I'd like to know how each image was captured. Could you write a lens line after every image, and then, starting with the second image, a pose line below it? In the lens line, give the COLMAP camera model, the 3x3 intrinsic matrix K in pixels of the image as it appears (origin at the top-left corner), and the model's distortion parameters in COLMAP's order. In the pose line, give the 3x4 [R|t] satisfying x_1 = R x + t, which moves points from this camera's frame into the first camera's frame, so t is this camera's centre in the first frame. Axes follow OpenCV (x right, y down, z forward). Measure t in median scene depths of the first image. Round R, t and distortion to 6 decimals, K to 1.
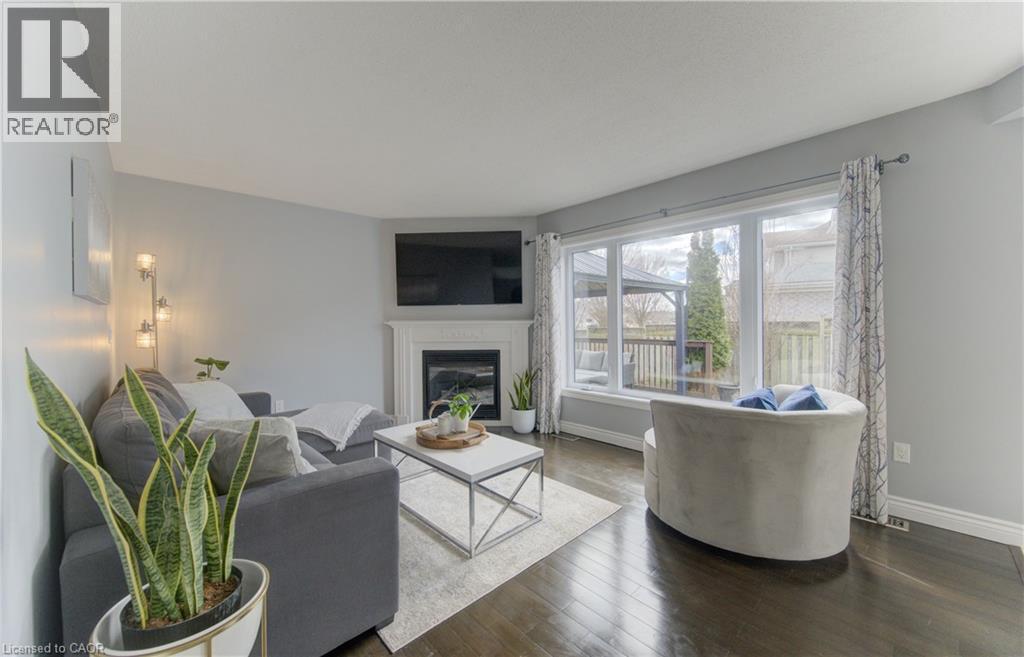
lens RADIAL K [[384.3, 0, 511.9], [0, 384.3, 327.5], [0, 0, 1]] dist [-0.002127, -0.000181]
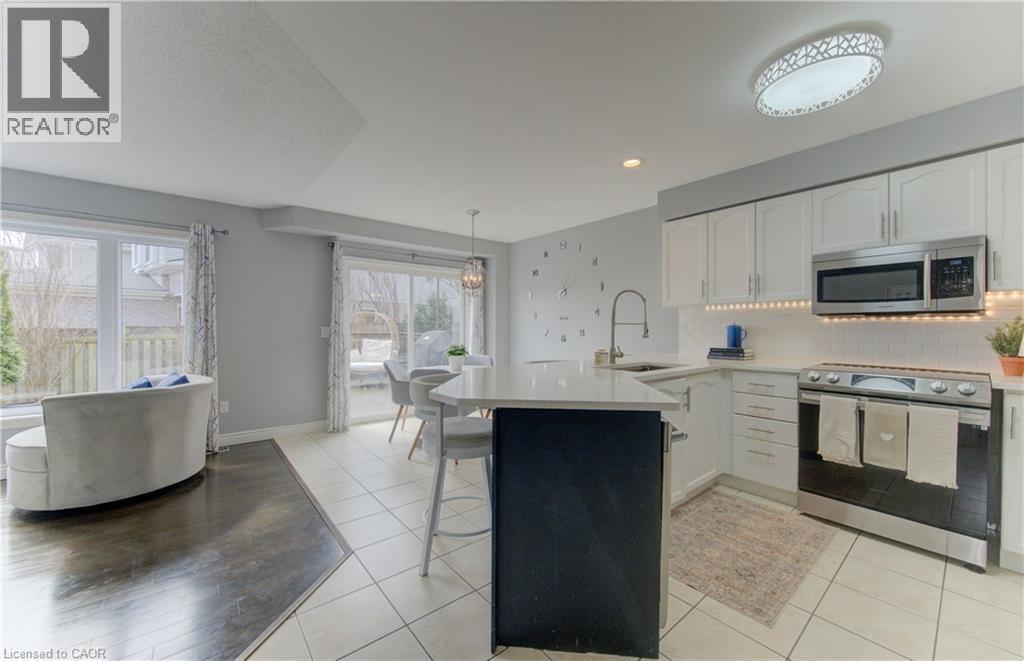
lens RADIAL K [[391.6, 0, 501.3], [0, 391.6, 332.6], [0, 0, 1]] dist [-0.003679, -0.000477]
pose [[0.079697, 0.001160, 0.996818, -0.324291], [0.007723, 0.999969, -0.001781, 0.008298], [-0.996789, 0.007840, 0.079685, -0.188394]]
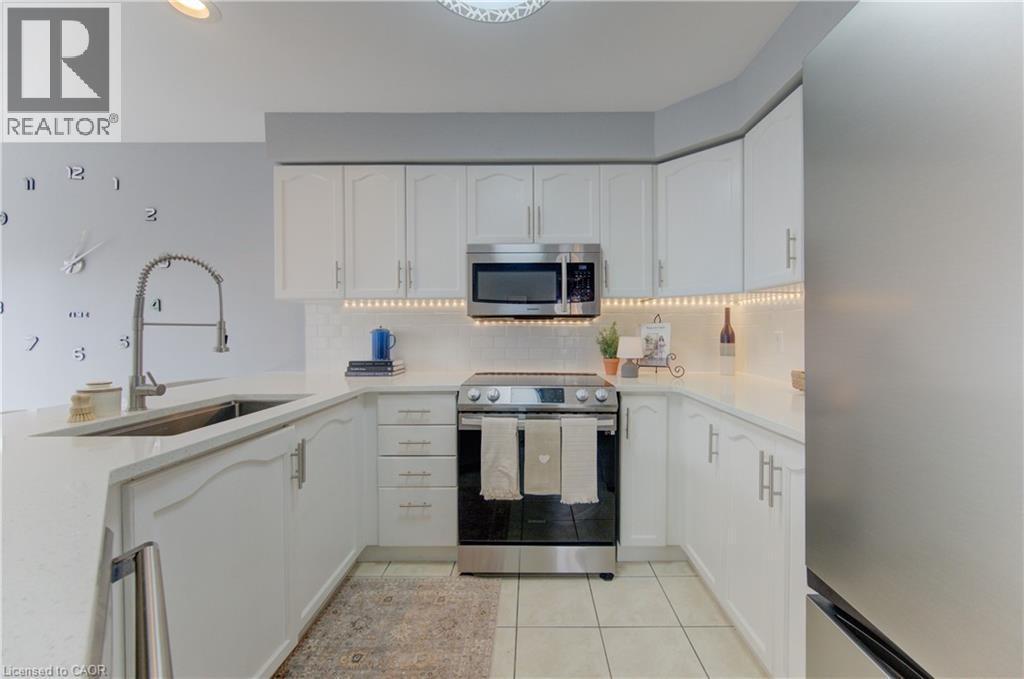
lens RADIAL K [[399.0, 0, 535.6], [0, 399.0, 330.4], [0, 0, 1]] dist [-0.001814, -0.000596]
pose [[-0.731012, 0.017765, 0.682133, -0.073229], [0.017763, 0.999818, -0.007003, 0.006080], [-0.682133, 0.006997, -0.731194, -0.317908]]
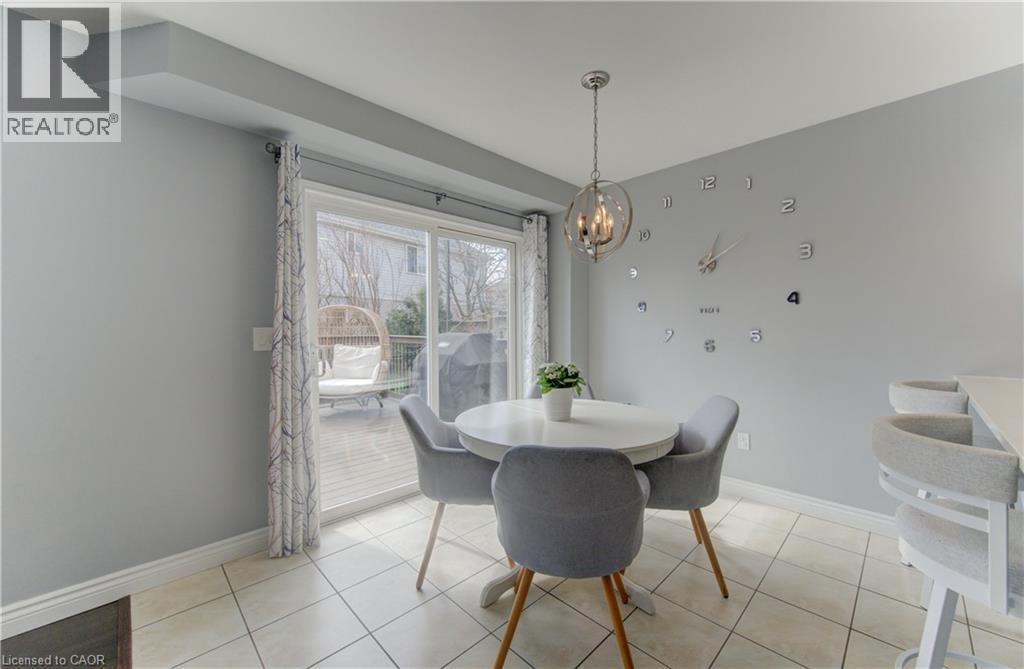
lens RADIAL K [[391.6, 0, 522.7], [0, 391.6, 334.3], [0, 0, 1]] dist [-0.003679, -0.000477]
pose [[-0.042771, -0.003900, 0.999077, 0.206724], [0.015862, 0.999864, 0.004582, -0.002158], [-0.998959, 0.016044, -0.042703, 0.073682]]
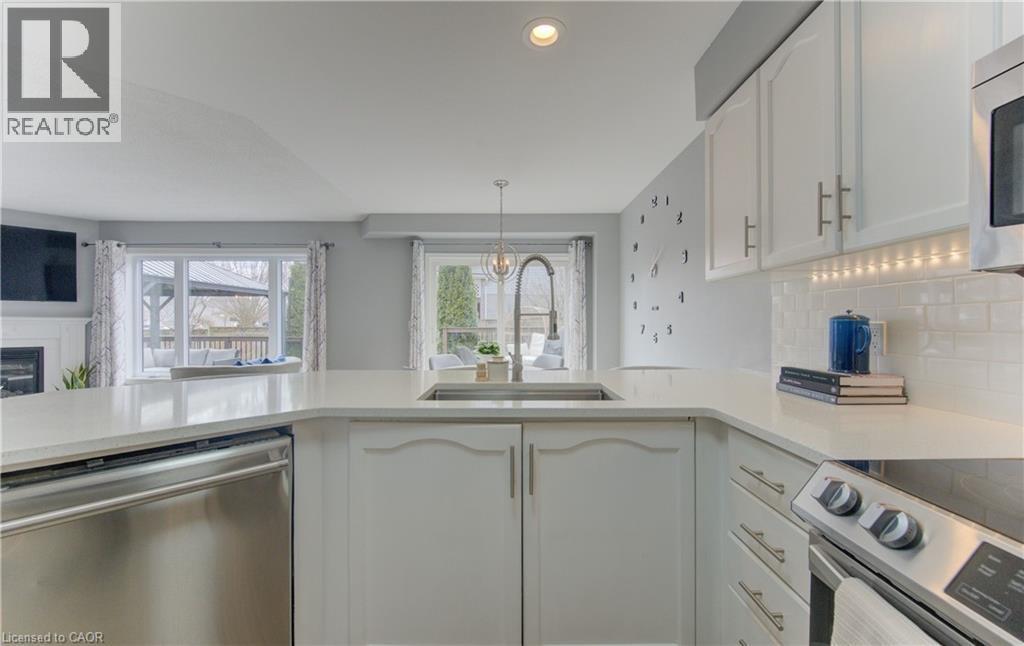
lens RADIAL K [[384.7, 0, 511.1], [0, 384.7, 325.5], [0, 0, 1]] dist [-0.001921, 0.000065]
pose [[0.689205, 0.007571, 0.724526, 0.090840], [-0.003246, 0.999968, -0.007362, 0.007146], [-0.724559, 0.002722, 0.689208, -0.621725]]
